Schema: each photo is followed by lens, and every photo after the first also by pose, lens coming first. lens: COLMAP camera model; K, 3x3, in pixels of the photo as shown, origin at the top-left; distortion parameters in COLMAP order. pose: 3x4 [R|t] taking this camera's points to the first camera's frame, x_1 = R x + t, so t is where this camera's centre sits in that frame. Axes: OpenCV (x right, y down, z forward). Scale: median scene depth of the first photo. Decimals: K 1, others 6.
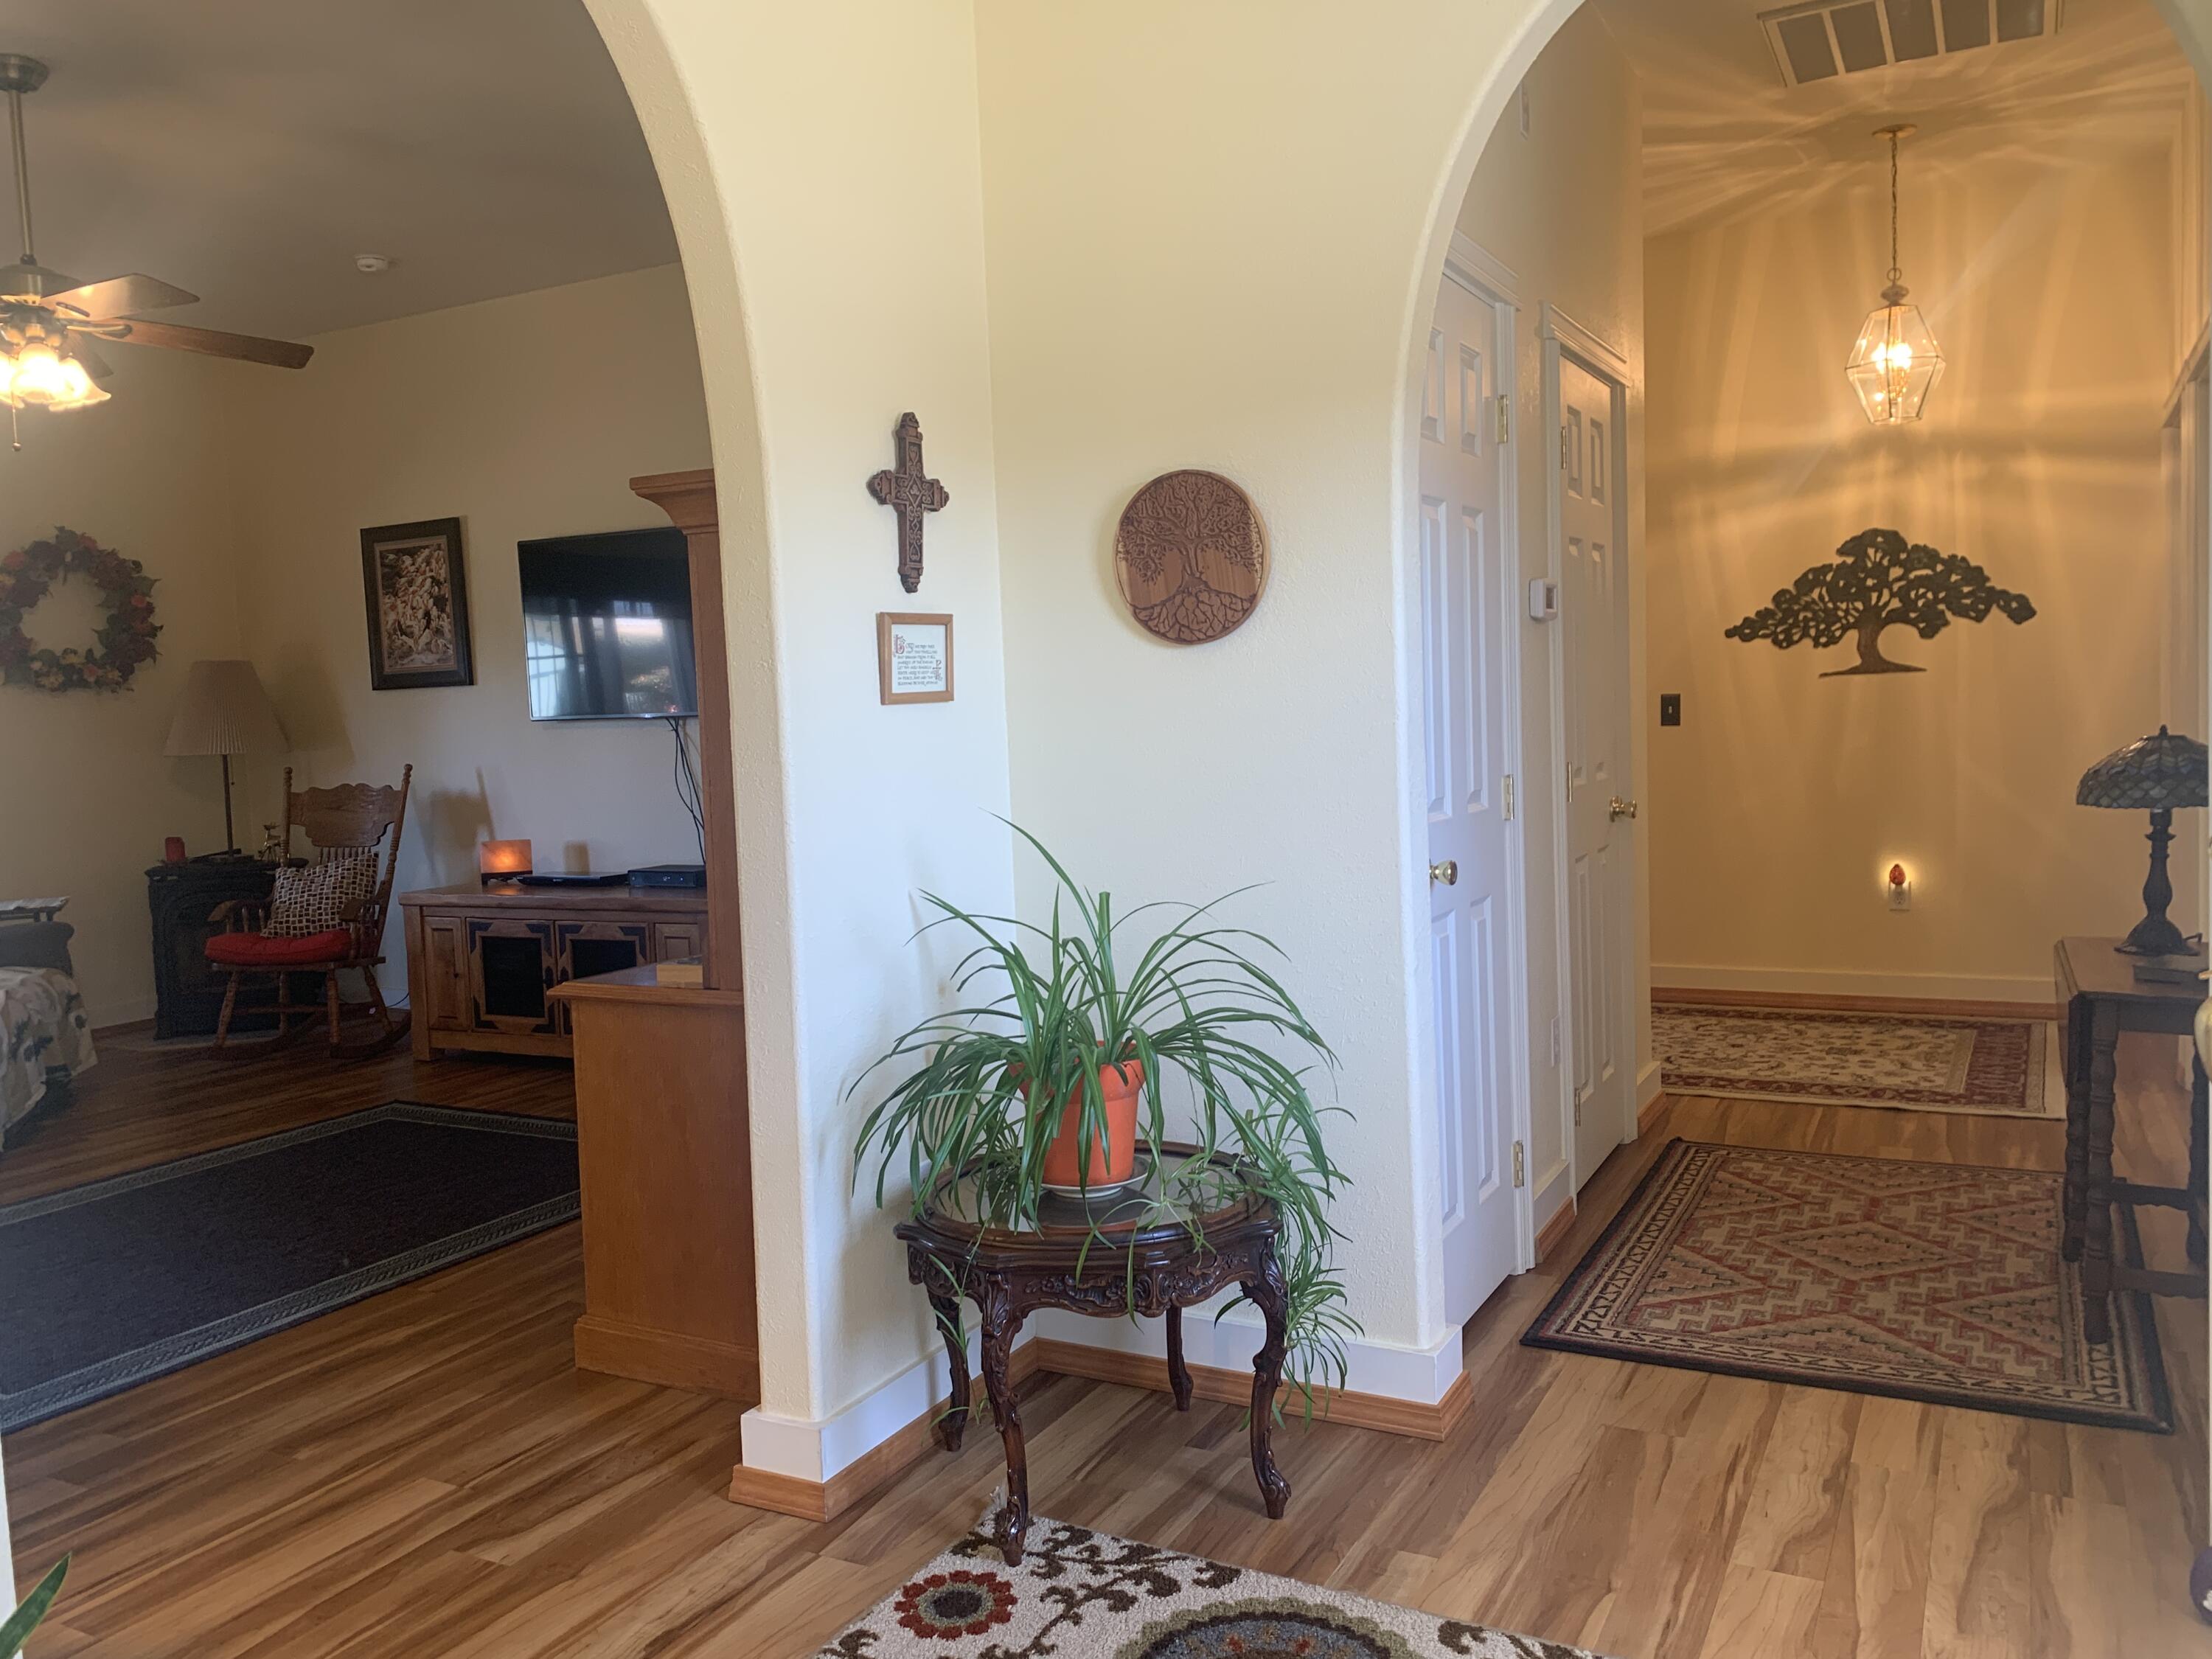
lens RADIAL K [[1705.2, 0, 1100.0], [0, 1705.2, 798.7], [0, 0, 1]] dist [0.007890, 0.007633]
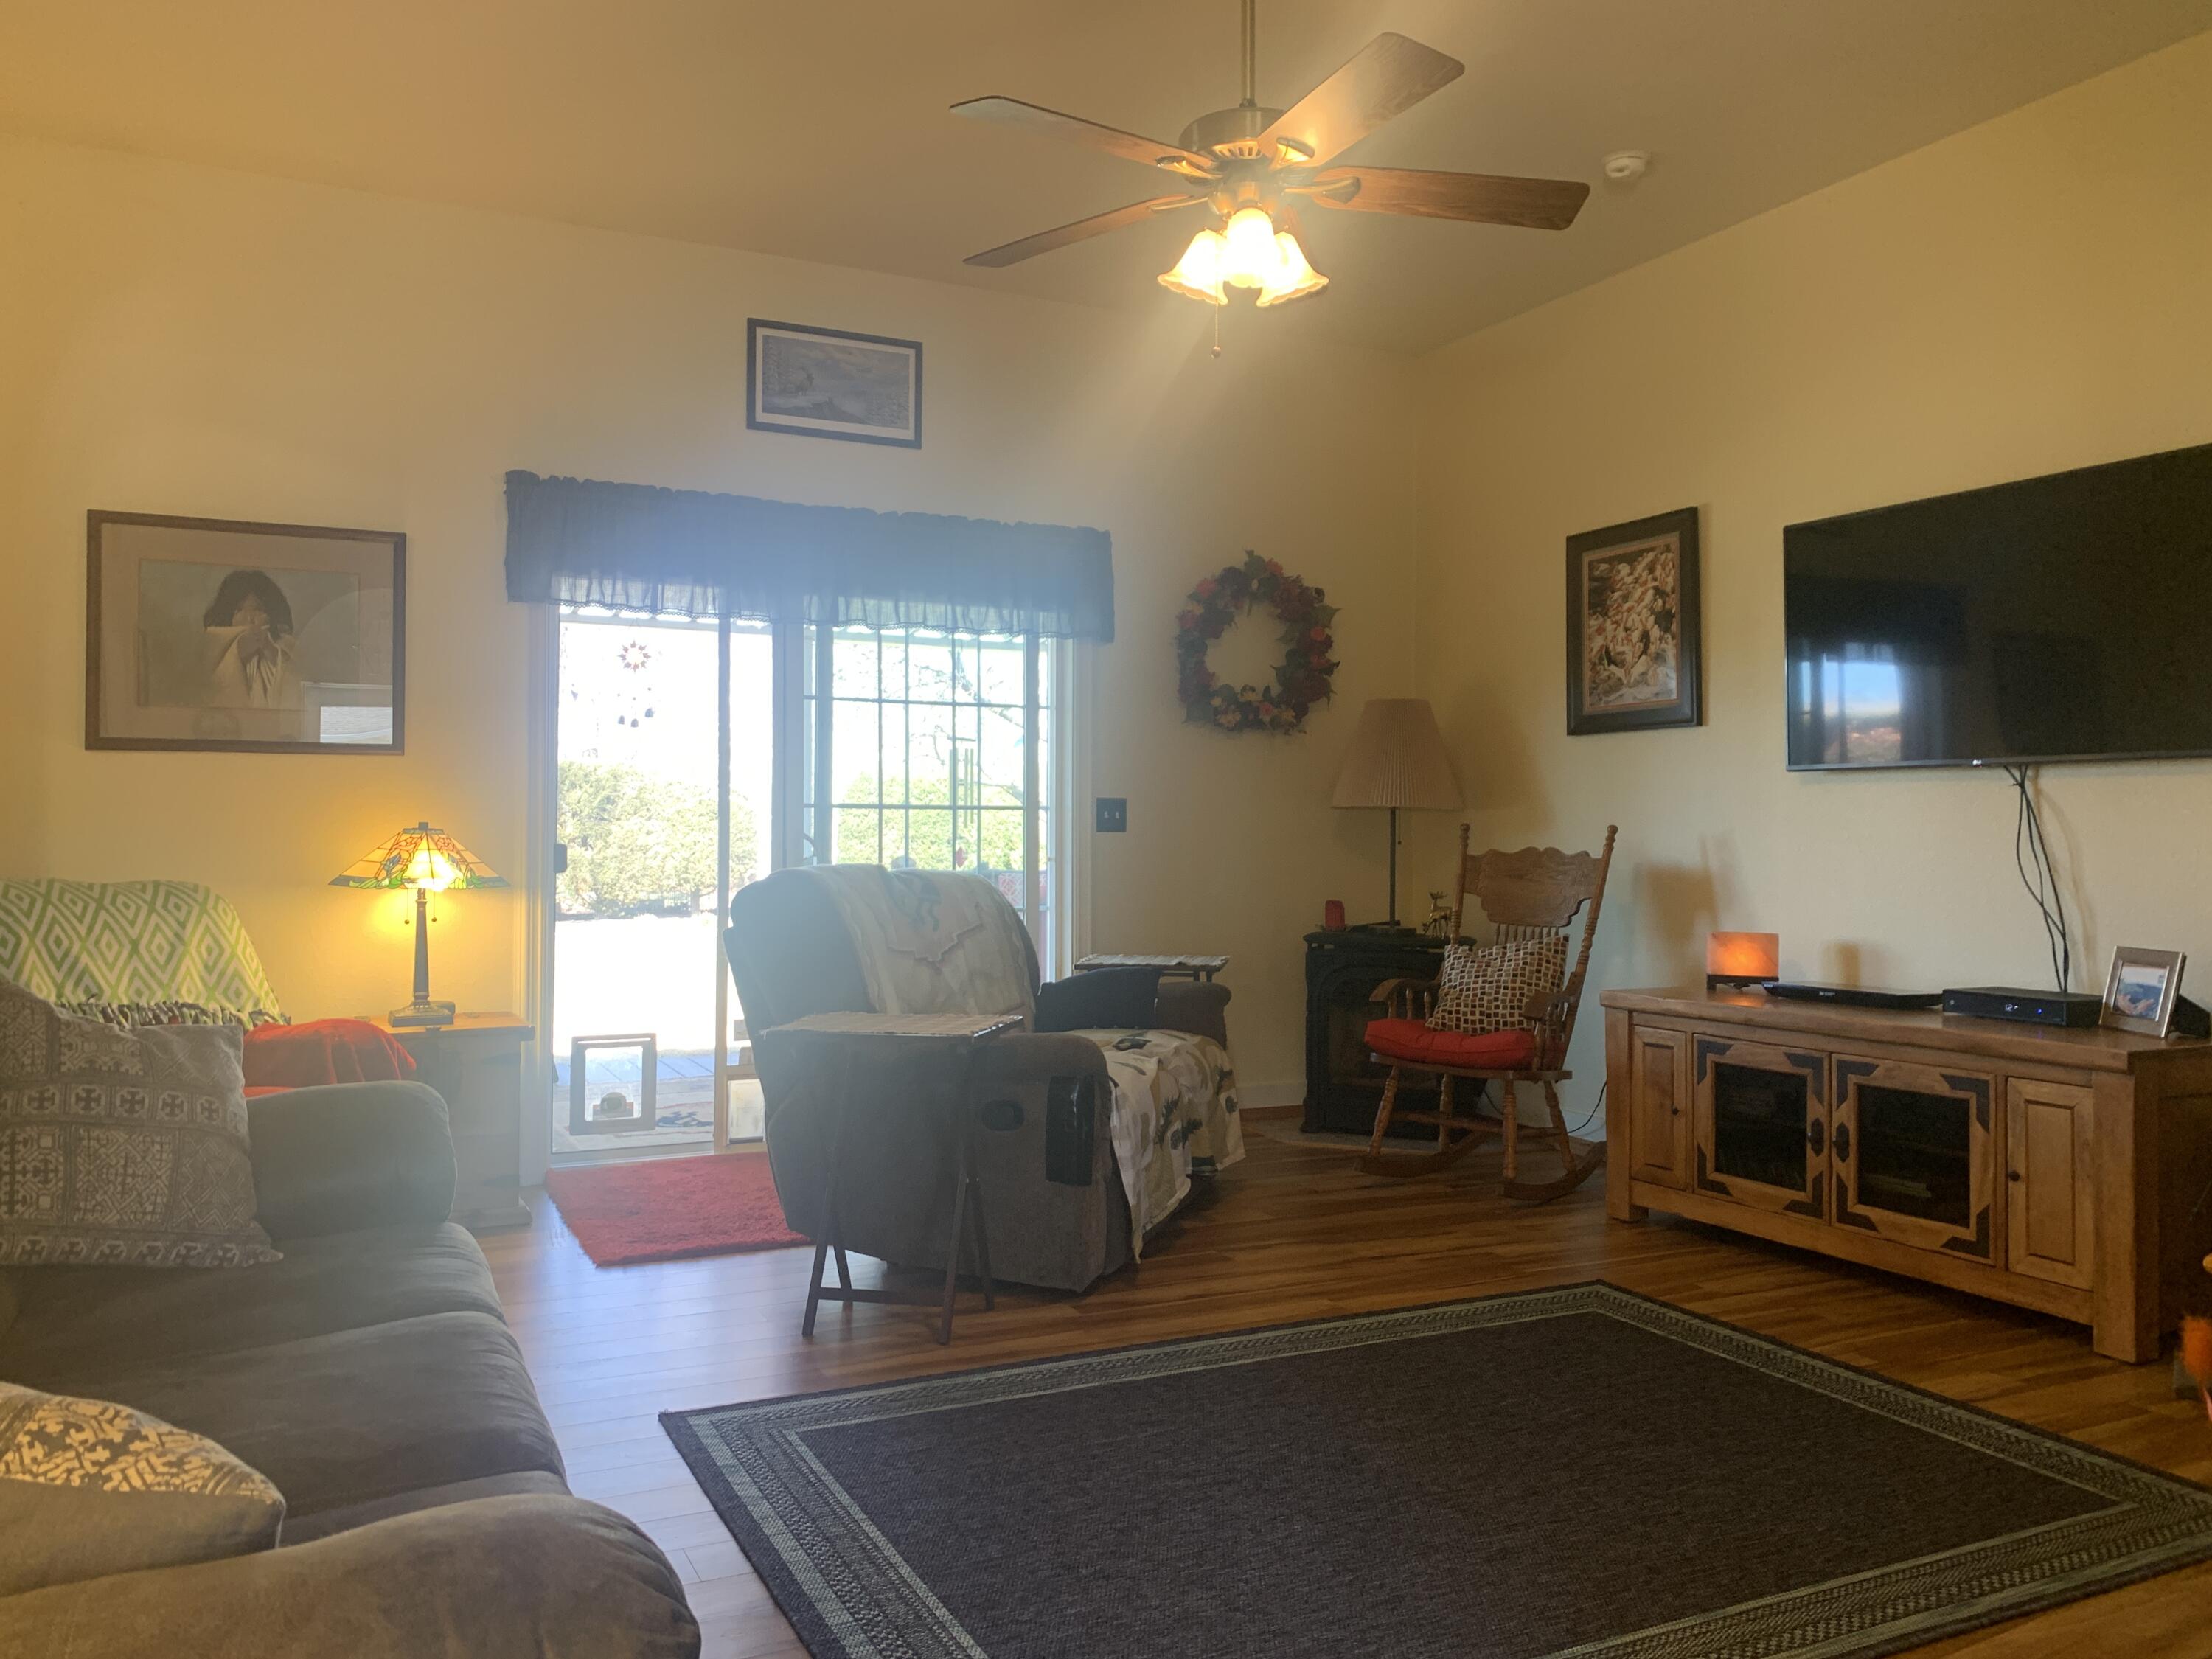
lens RADIAL K [[1684.4, 0, 1106.0], [0, 1684.4, 829.5], [0, 0, 1]] dist [0.001479, -0.002374]
pose [[0.814062, 0.044255, -0.579089, -0.152659], [-0.072800, 0.997004, -0.026147, 0.018977], [0.576197, 0.063443, 0.814845, 0.249712]]
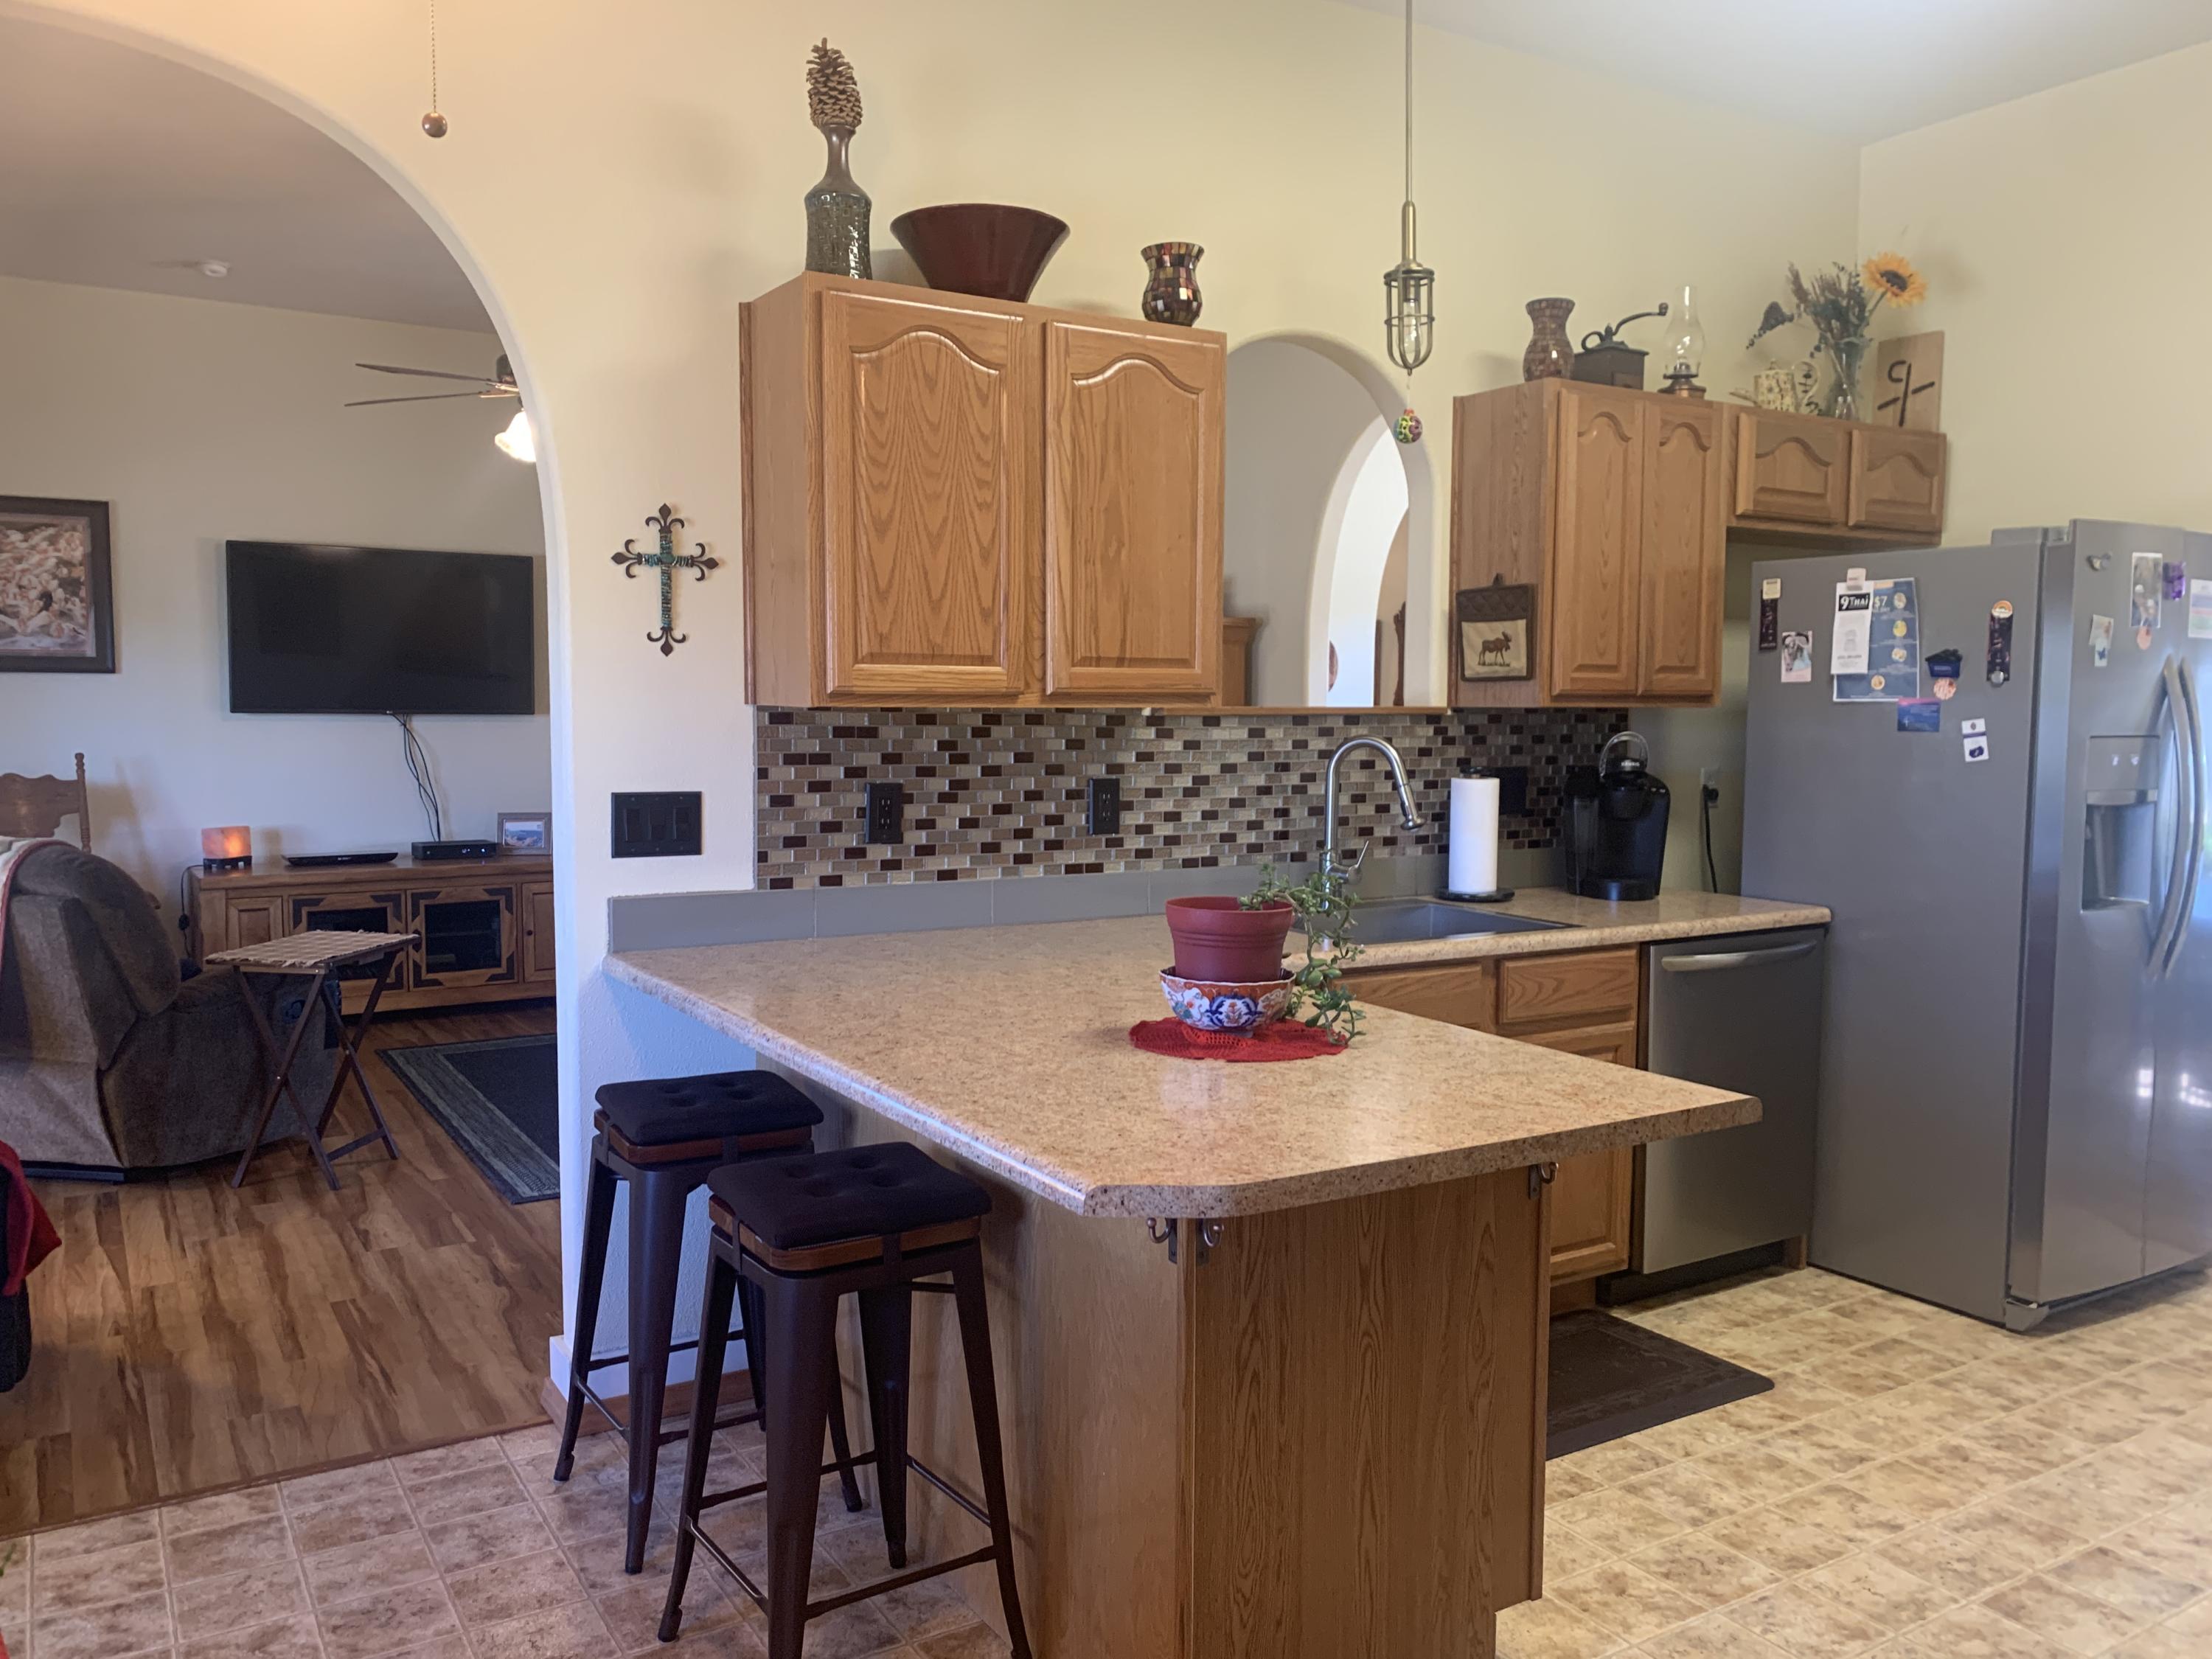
lens RADIAL K [[1684.4, 0, 1106.0], [0, 1684.4, 829.5], [0, 0, 1]] dist [0.001479, -0.002374]
pose [[0.493890, -0.023250, 0.869214, -0.967508], [0.021207, 0.999667, 0.014689, 0.021867], [-0.869266, 0.011179, 0.494218, 0.027741]]
